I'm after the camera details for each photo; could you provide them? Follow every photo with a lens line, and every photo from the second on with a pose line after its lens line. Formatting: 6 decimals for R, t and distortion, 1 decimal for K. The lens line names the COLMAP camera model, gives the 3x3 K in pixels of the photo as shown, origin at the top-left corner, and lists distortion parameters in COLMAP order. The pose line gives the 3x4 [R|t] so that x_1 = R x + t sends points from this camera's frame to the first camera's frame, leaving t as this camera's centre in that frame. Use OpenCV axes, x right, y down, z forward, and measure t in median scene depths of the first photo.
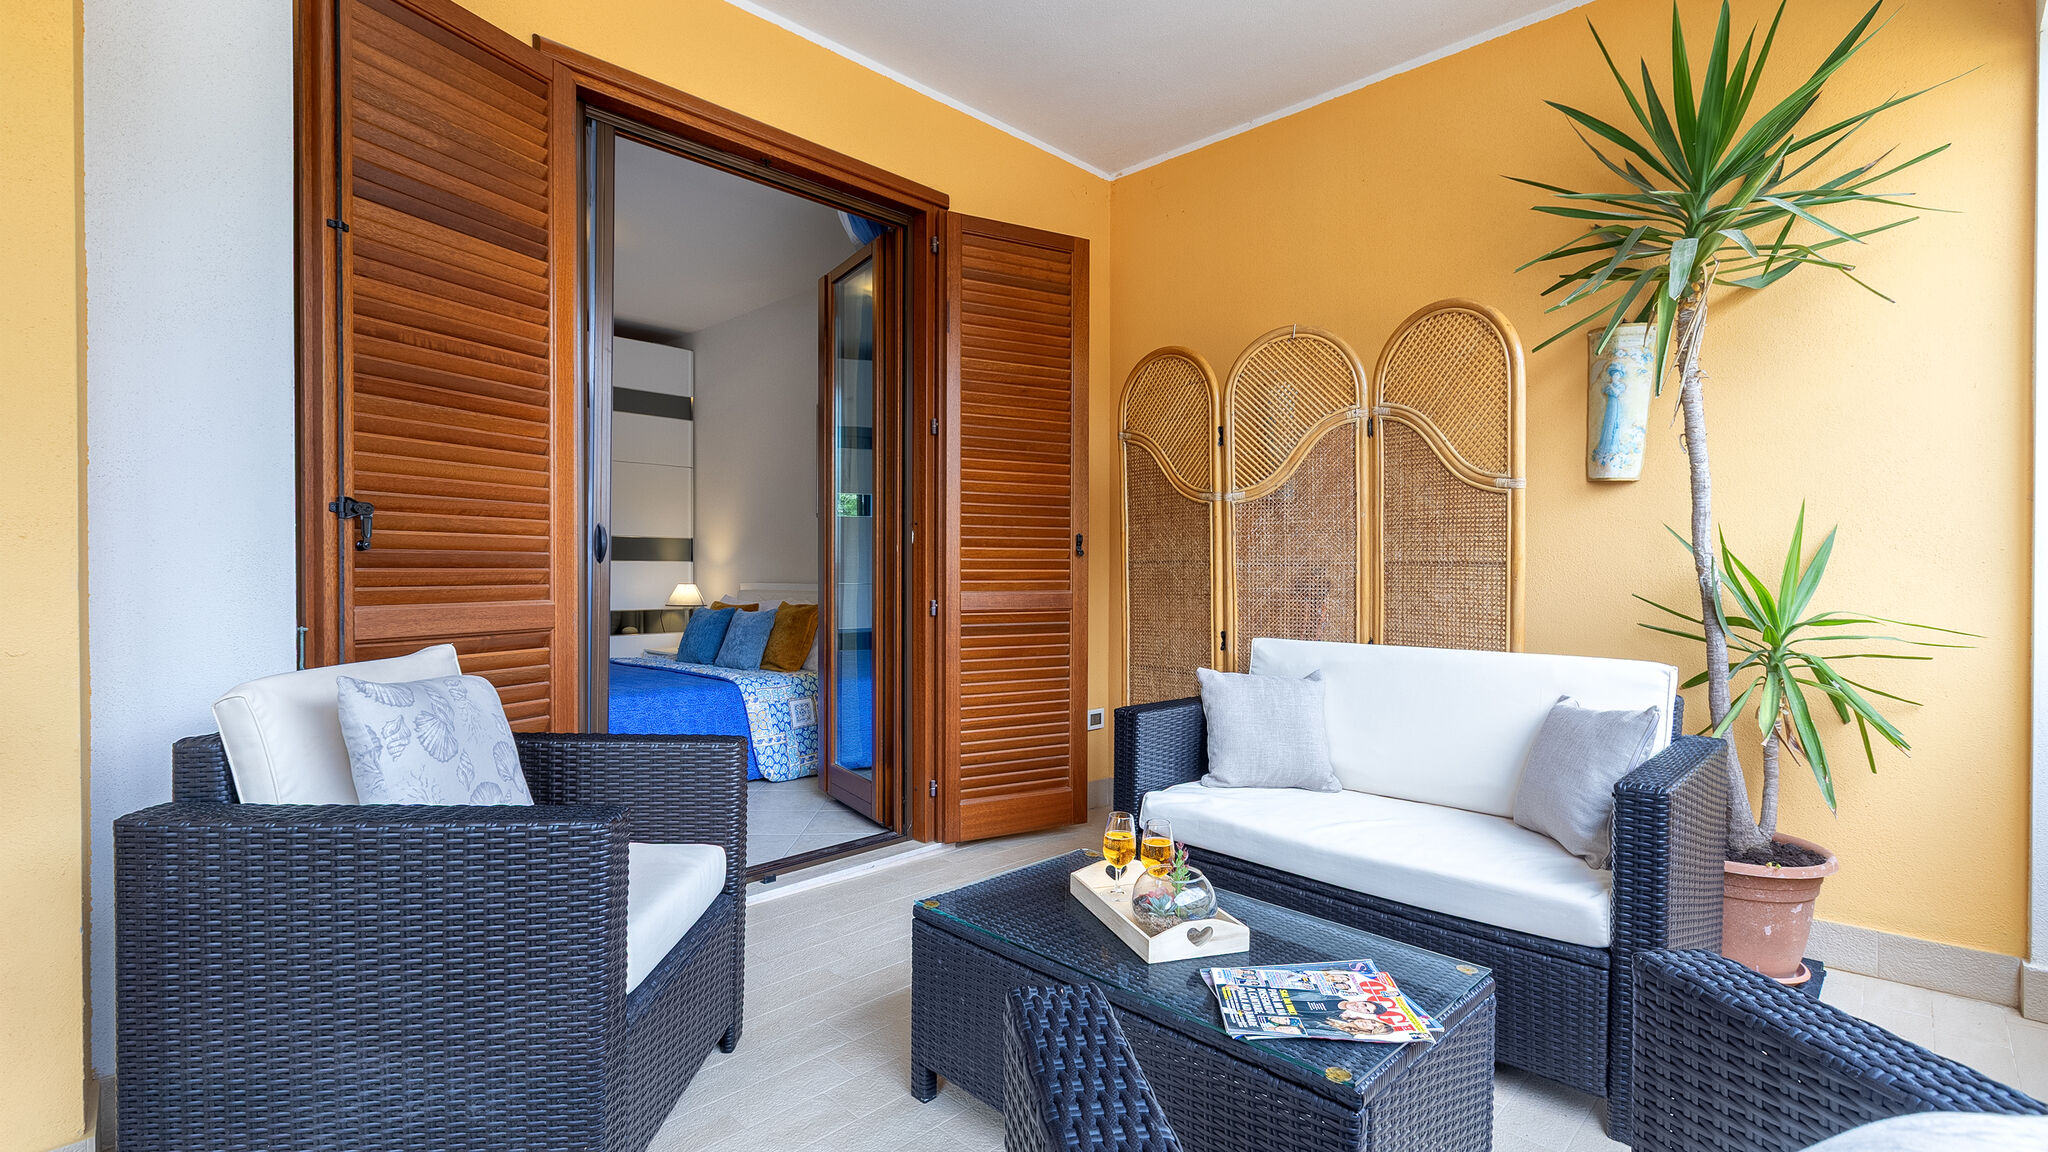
lens RADIAL K [[927.2, 0, 1024.0], [0, 927.2, 576.0], [0, 0, 1]] dist [0.002500, 0.000228]
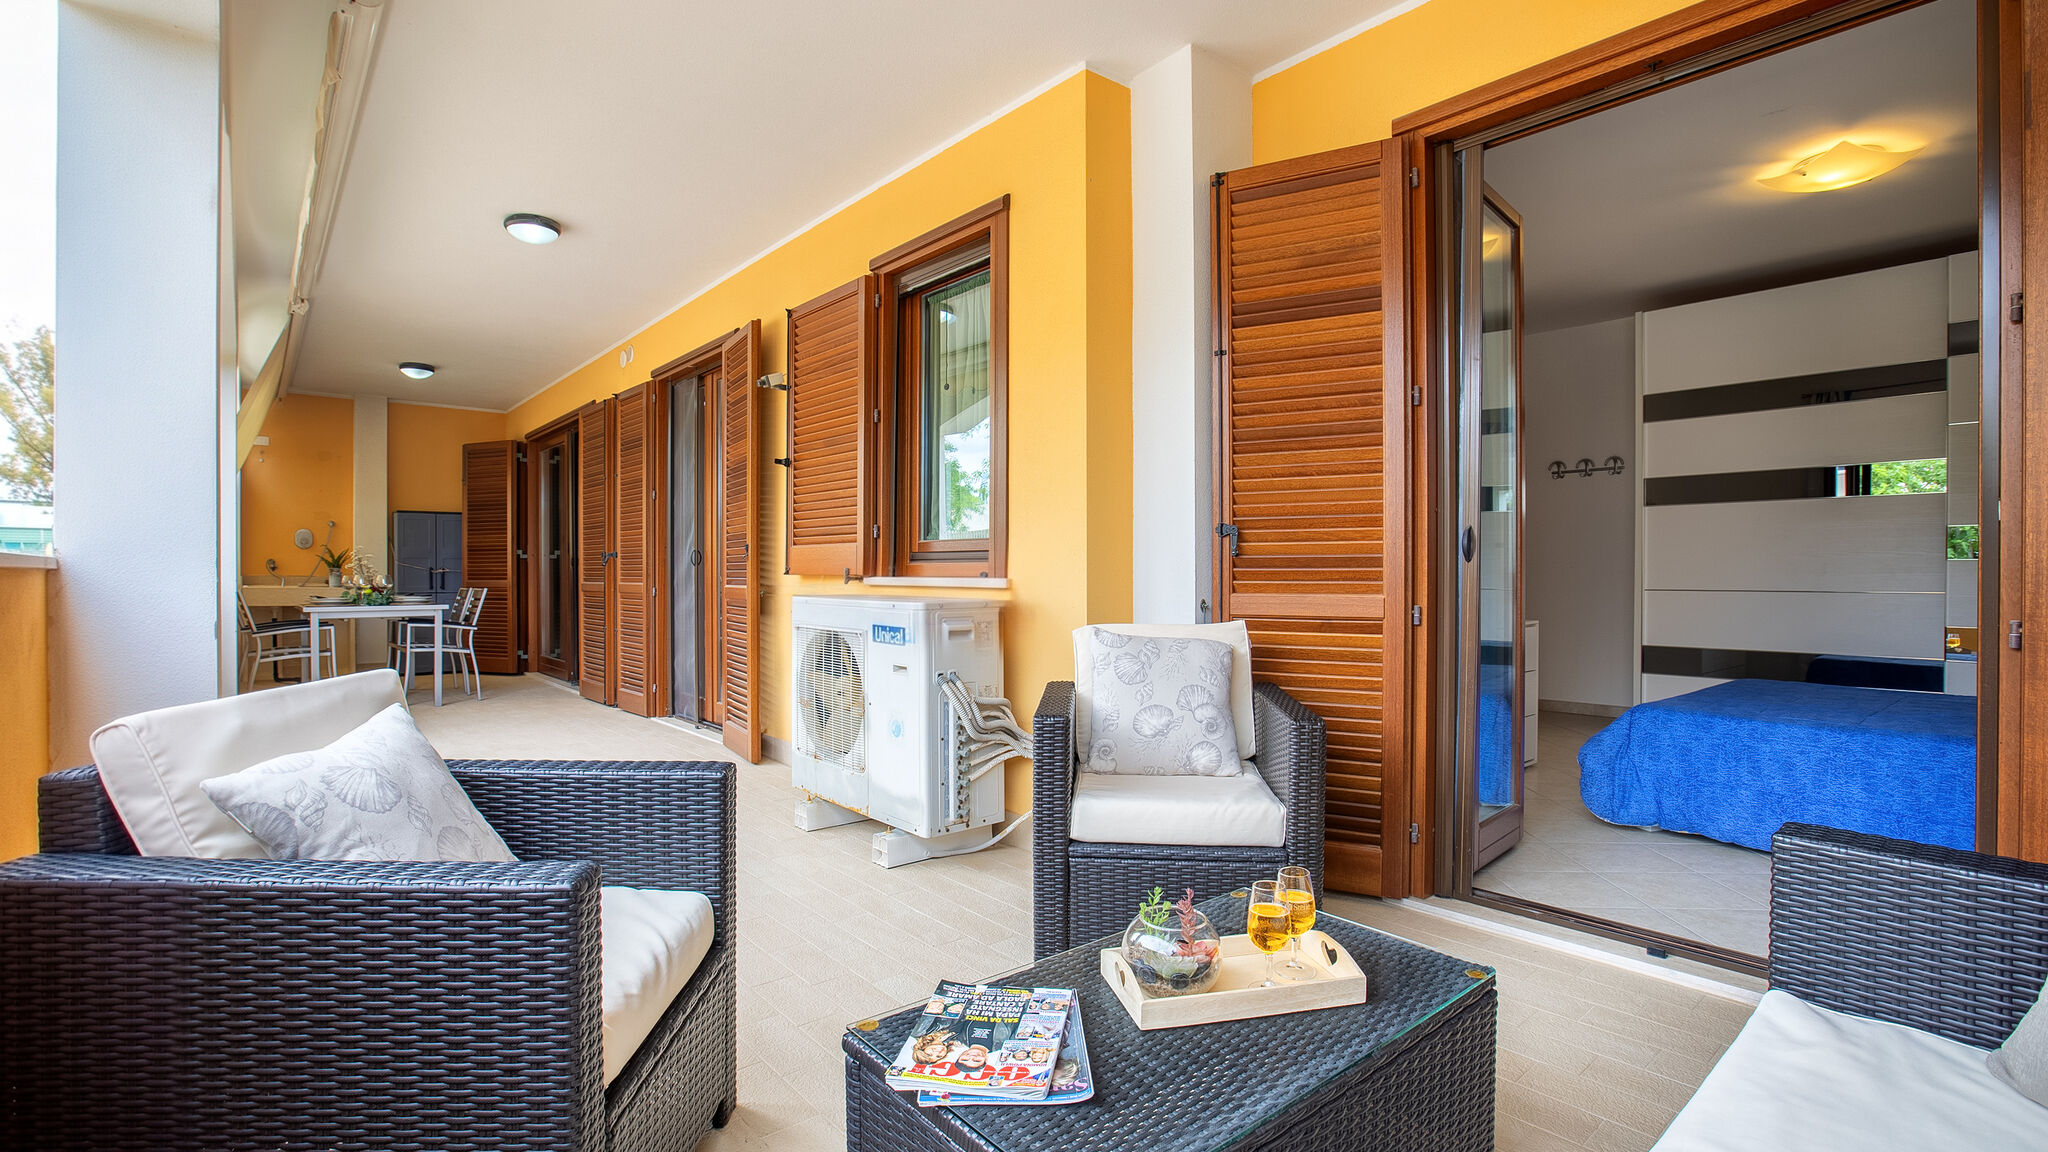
lens RADIAL K [[927.2, 0, 1024.0], [0, 927.2, 576.0], [0, 0, 1]] dist [0.002500, 0.000228]
pose [[-0.085032, 0.004438, -0.996368, 0.860435], [-0.009527, 0.999941, 0.005267, 0.000745], [0.996333, 0.009941, -0.084985, 0.778251]]
